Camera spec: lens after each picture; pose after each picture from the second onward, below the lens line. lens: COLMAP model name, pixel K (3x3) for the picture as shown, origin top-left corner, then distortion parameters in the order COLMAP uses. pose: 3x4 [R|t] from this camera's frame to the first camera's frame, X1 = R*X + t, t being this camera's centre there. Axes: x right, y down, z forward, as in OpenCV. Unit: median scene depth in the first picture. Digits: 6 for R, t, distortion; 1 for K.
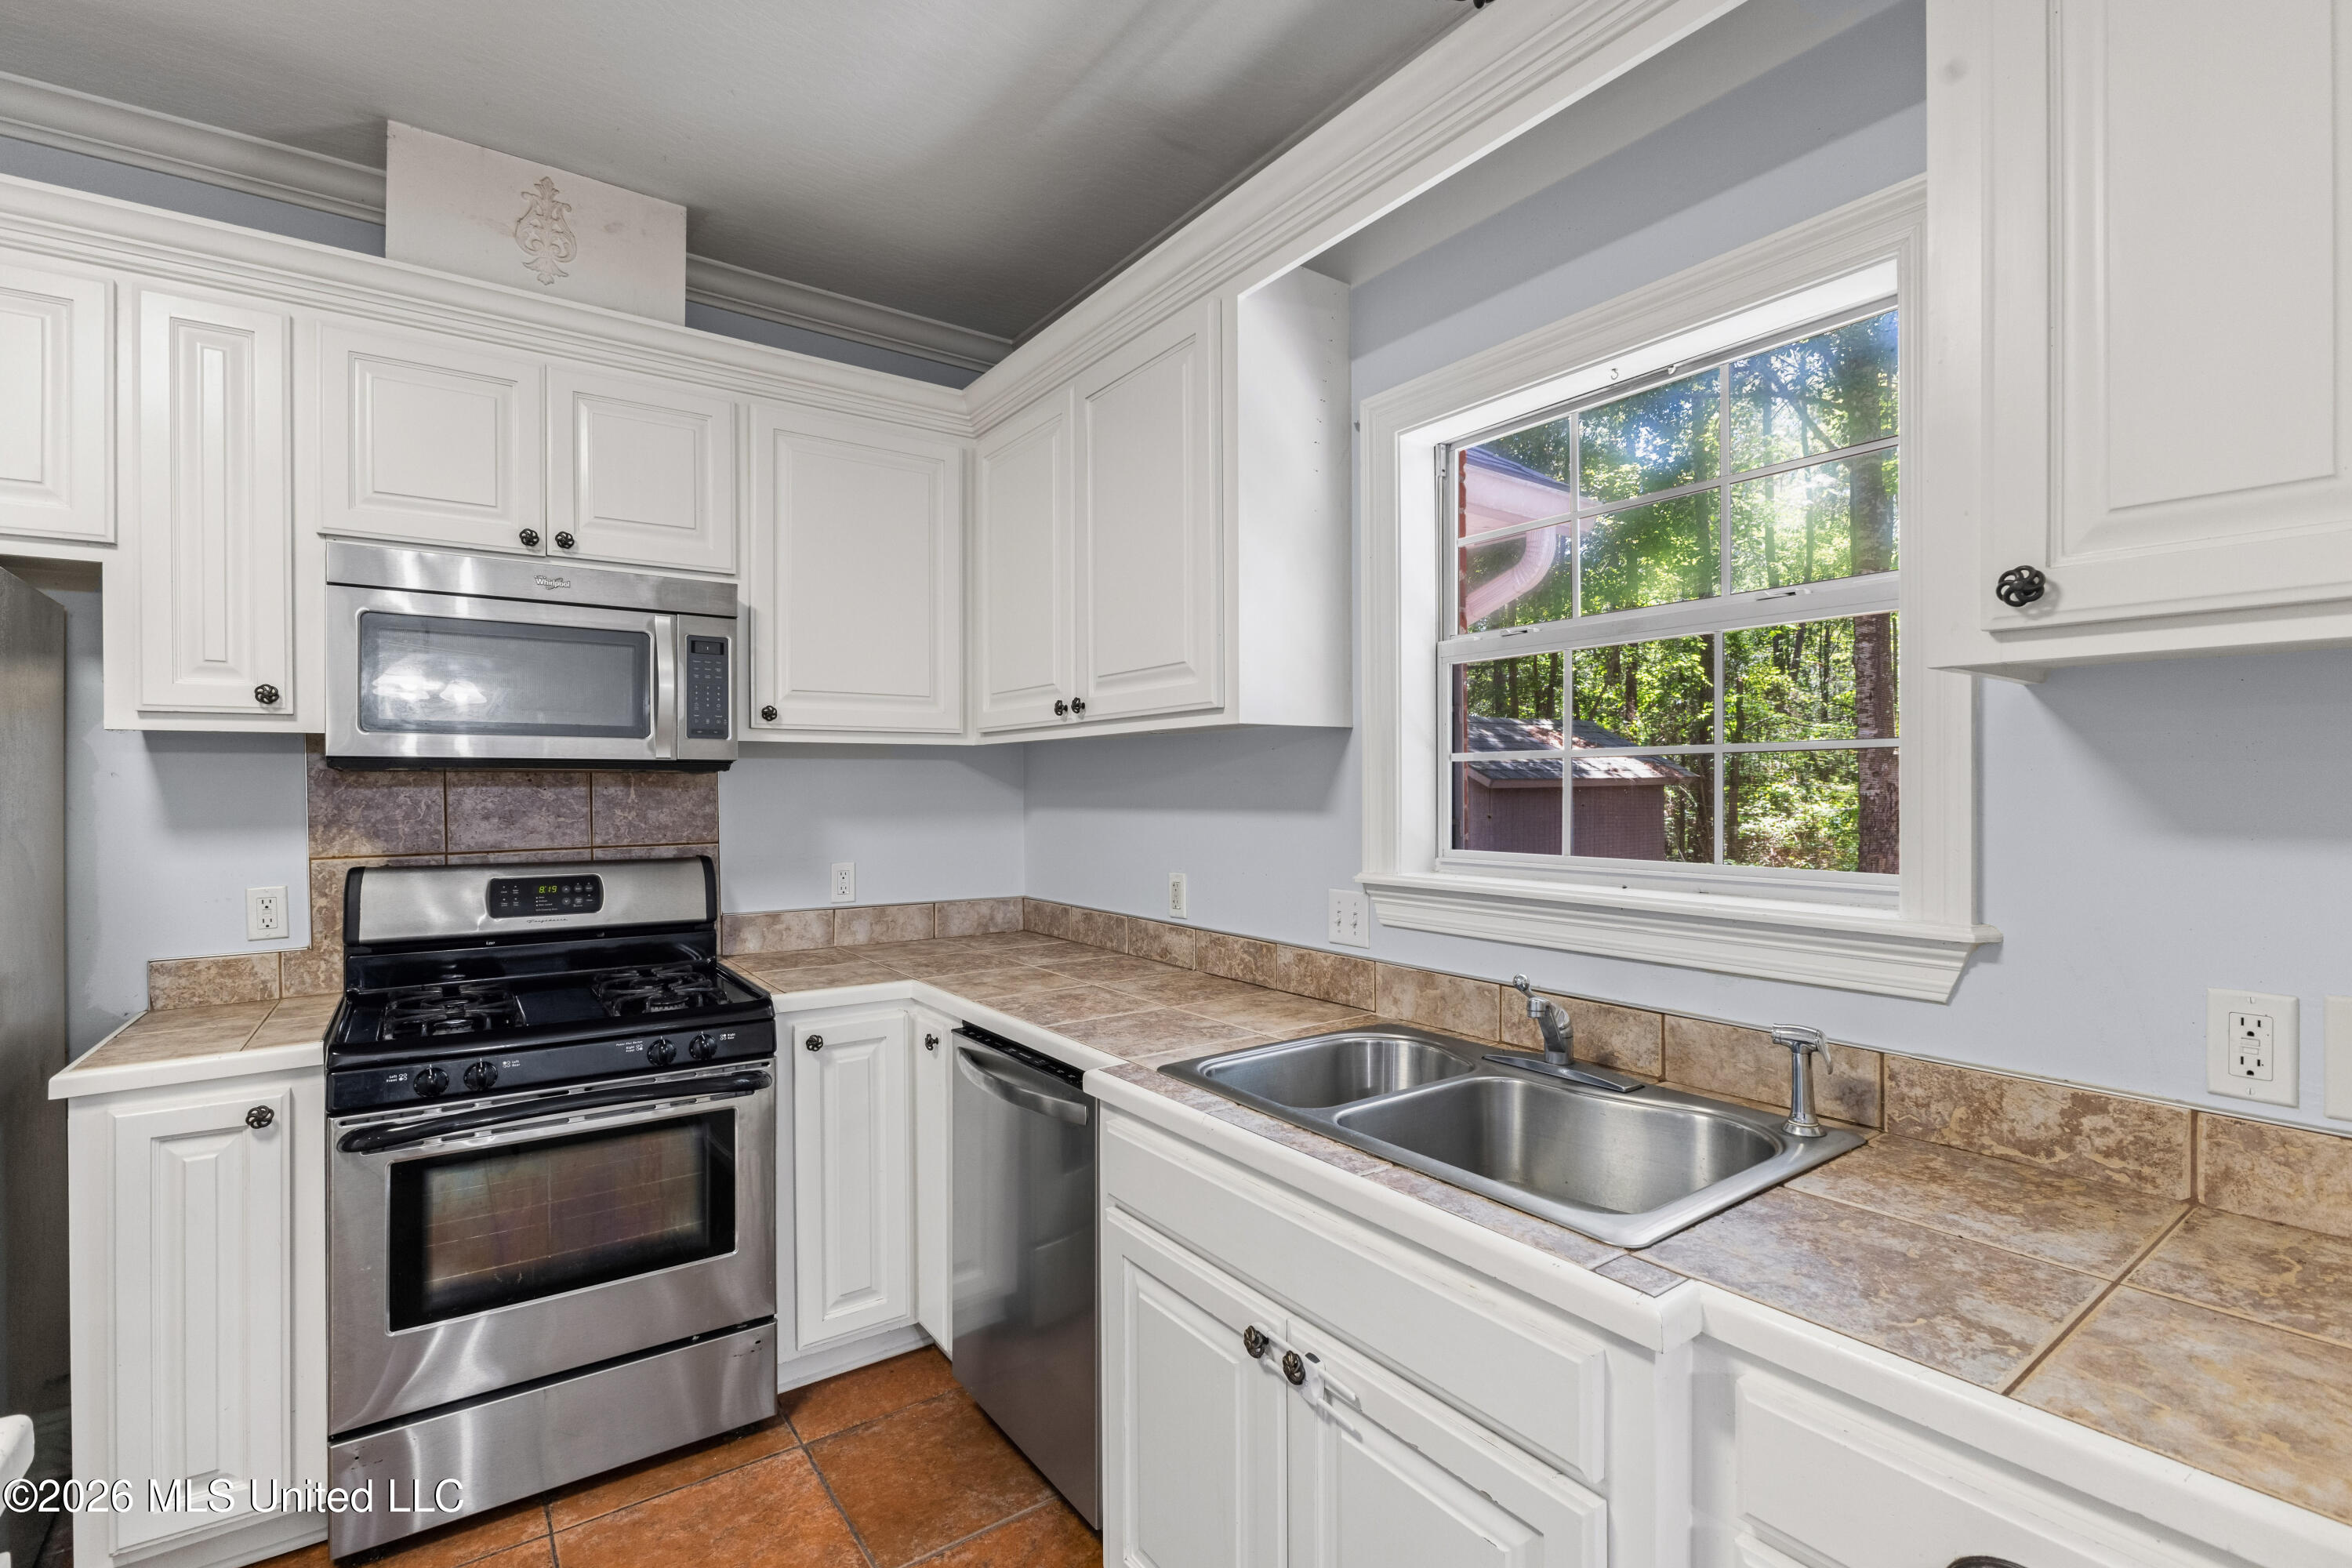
lens RADIAL K [[1061.2, 0, 1176.0], [0, 1061.2, 784.0], [0, 0, 1]] dist [-0.004982, -0.000506]
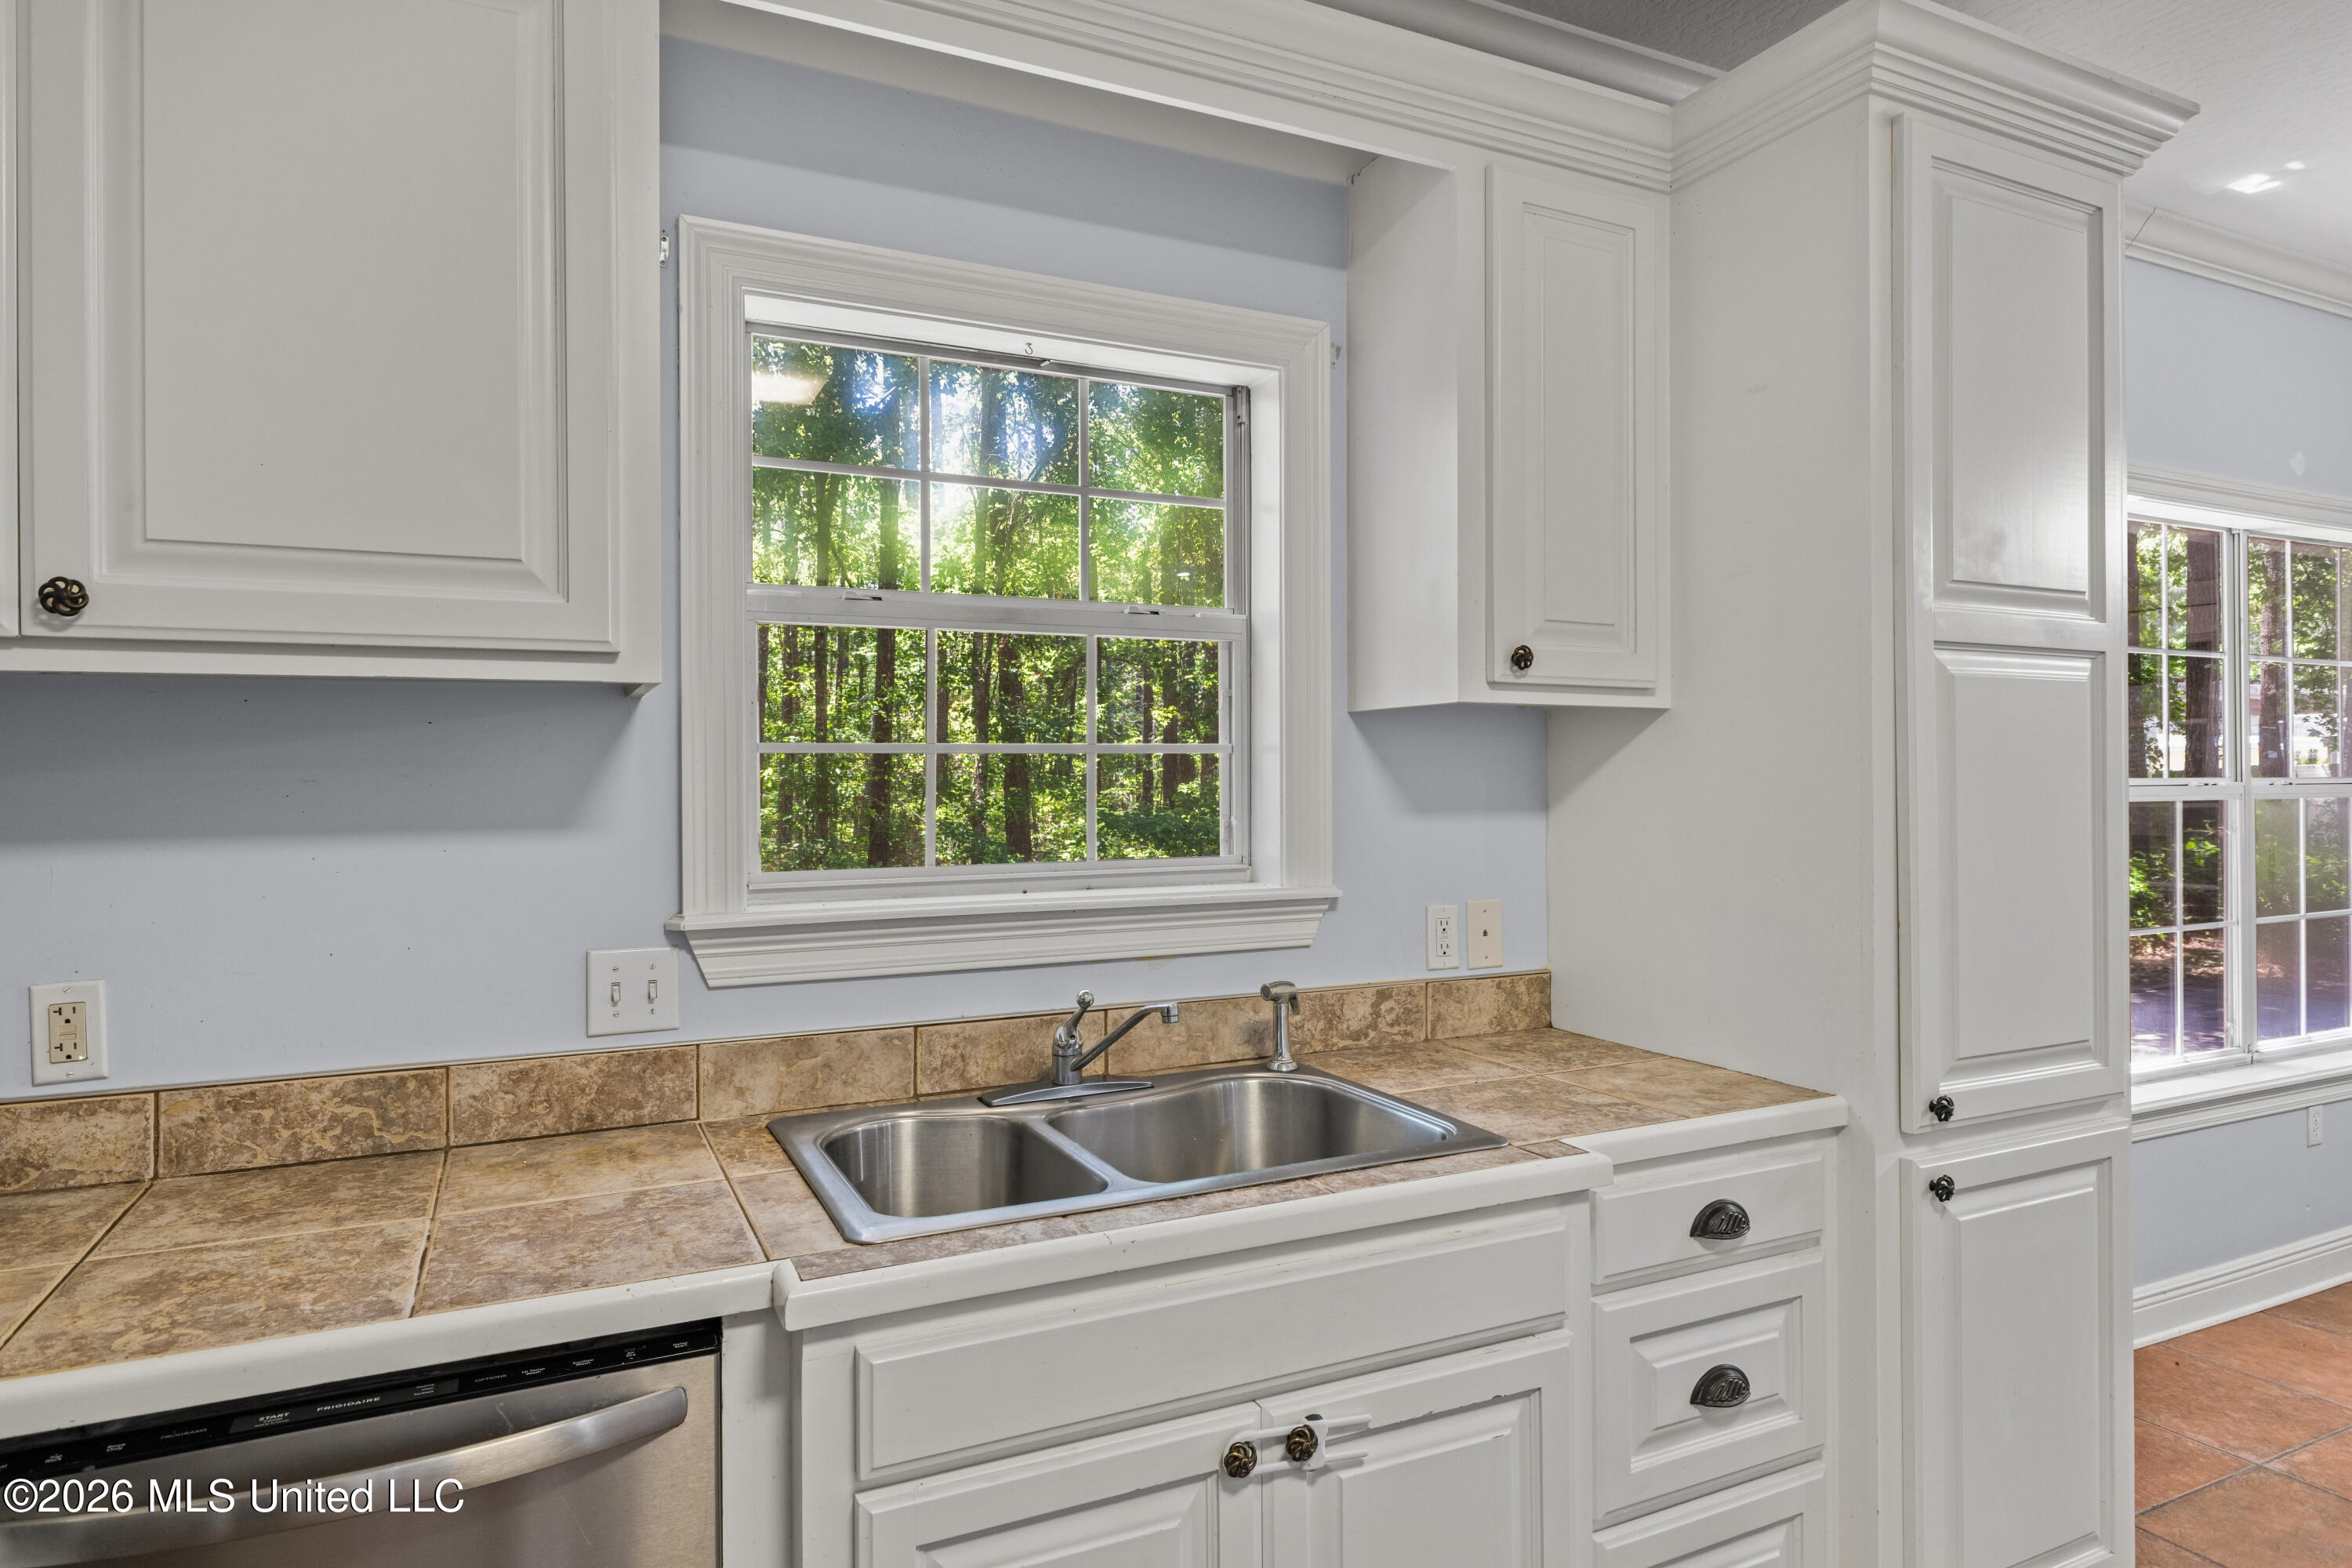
lens RADIAL K [[1339.7, 0, 1176.0], [0, 1339.7, 784.0], [0, 0, 1]] dist [0.013875, -0.000217]
pose [[0.169256, 0.003285, 0.985567, -0.878738], [0.004540, 0.999981, -0.004113, 0.008045], [-0.985562, 0.005171, 0.169238, 0.798983]]
